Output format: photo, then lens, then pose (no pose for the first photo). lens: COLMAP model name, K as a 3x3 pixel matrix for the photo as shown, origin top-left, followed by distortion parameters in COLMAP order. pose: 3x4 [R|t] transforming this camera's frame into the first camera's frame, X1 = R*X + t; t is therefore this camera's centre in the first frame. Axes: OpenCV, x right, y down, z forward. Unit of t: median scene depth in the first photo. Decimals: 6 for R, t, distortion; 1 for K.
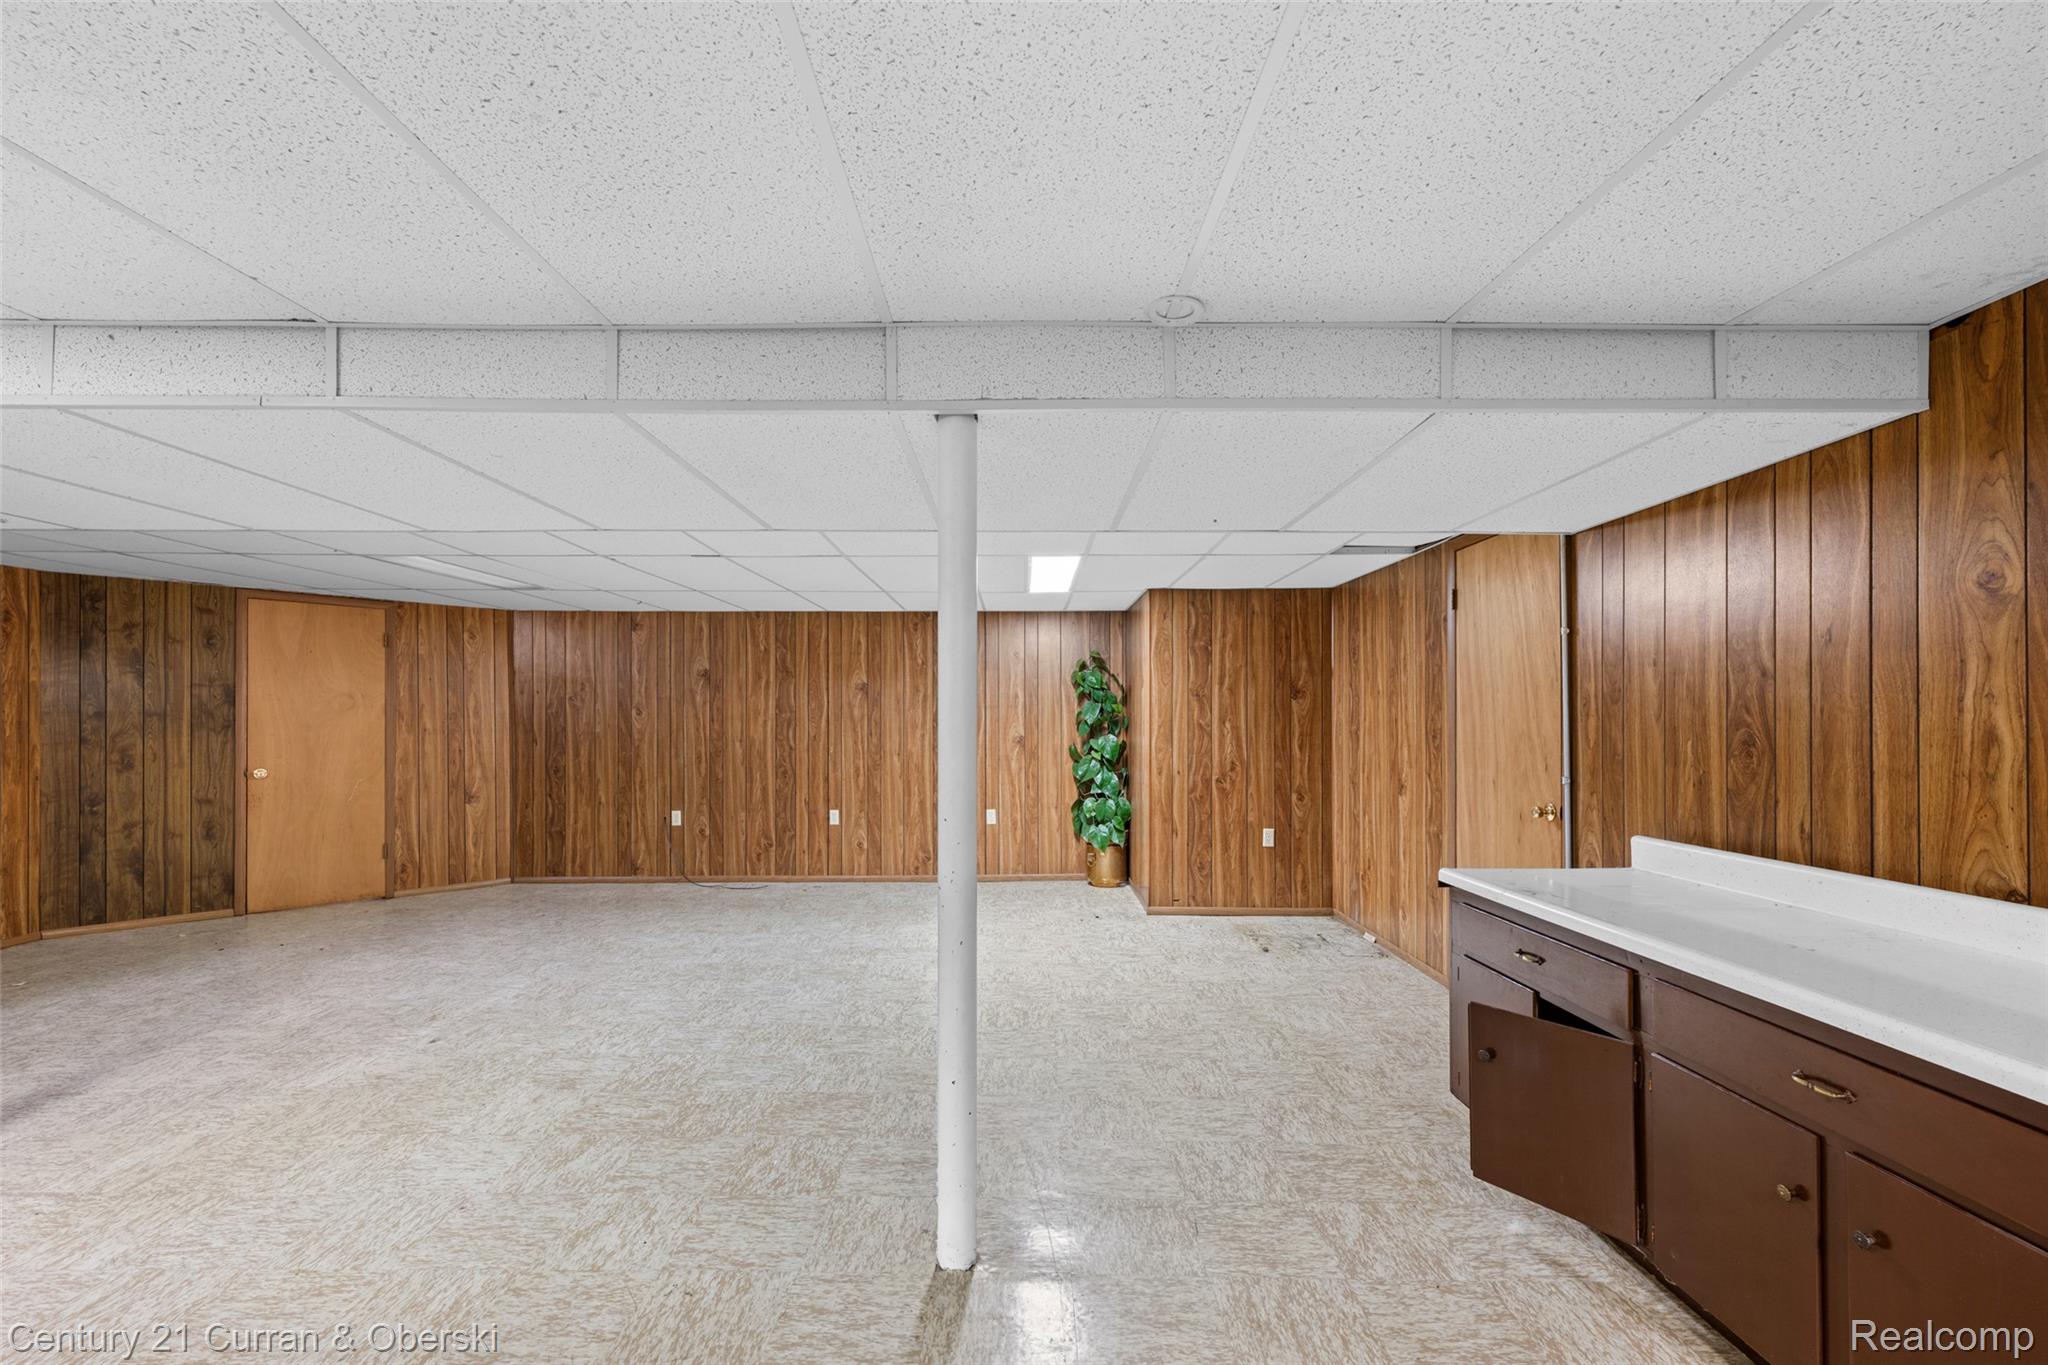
lens RADIAL K [[828.0, 0, 1020.2], [0, 828.0, 703.6], [0, 0, 1]] dist [0.002679, 0.000037]
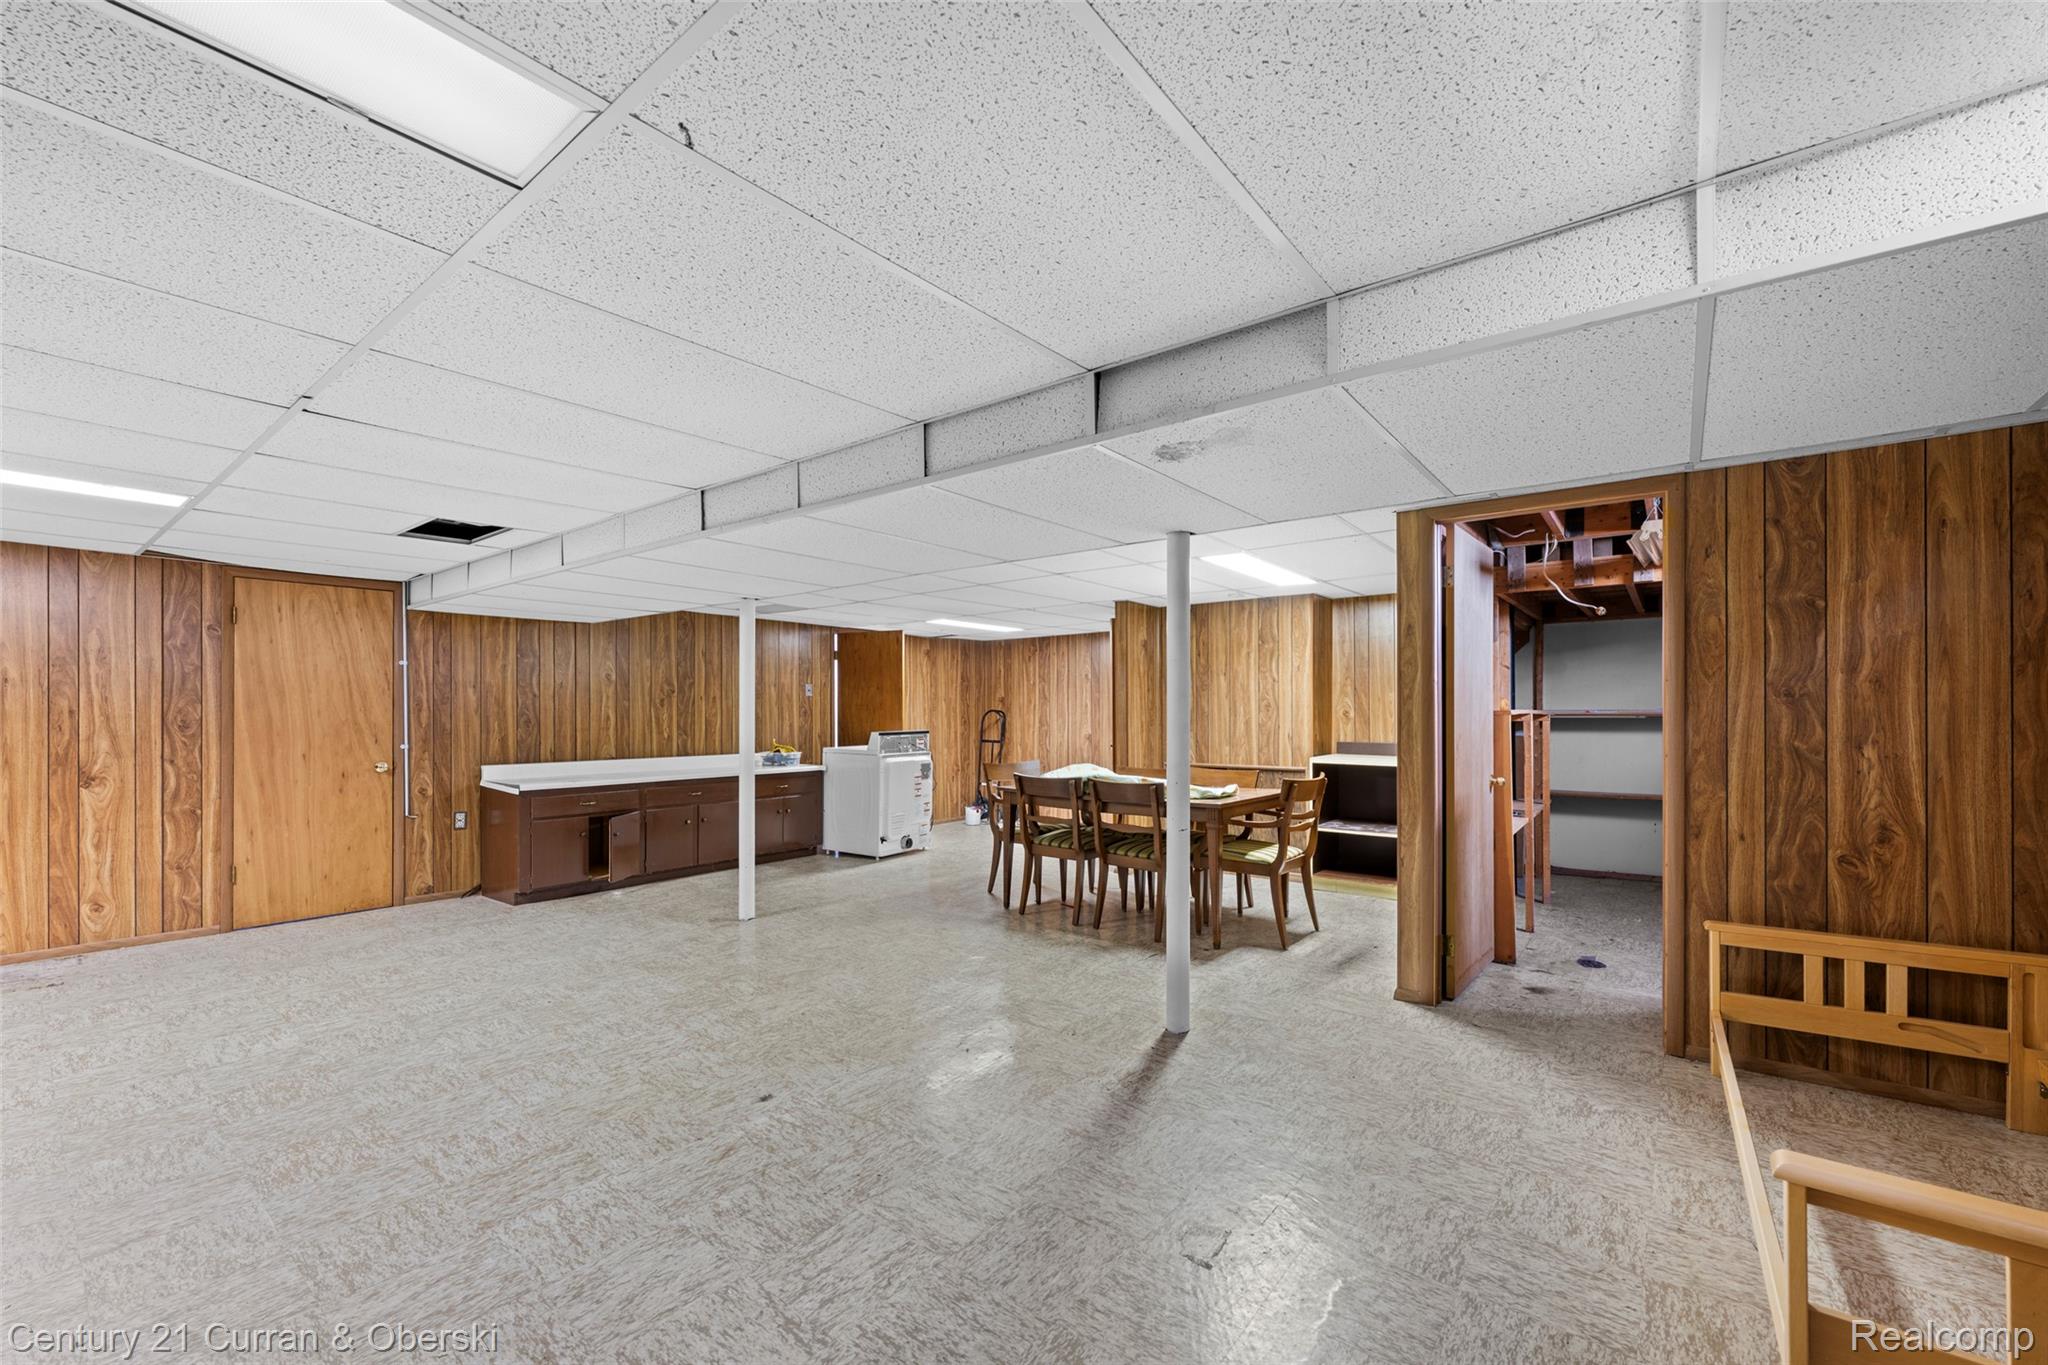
lens RADIAL K [[828.0, 0, 1020.2], [0, 828.0, 703.6], [0, 0, 1]] dist [0.002679, 0.000037]
pose [[-0.779260, 0.010496, 0.626613, -1.398766], [-0.010794, 0.999487, -0.030166, 0.038056], [-0.626608, -0.030270, -0.778747, 1.471329]]
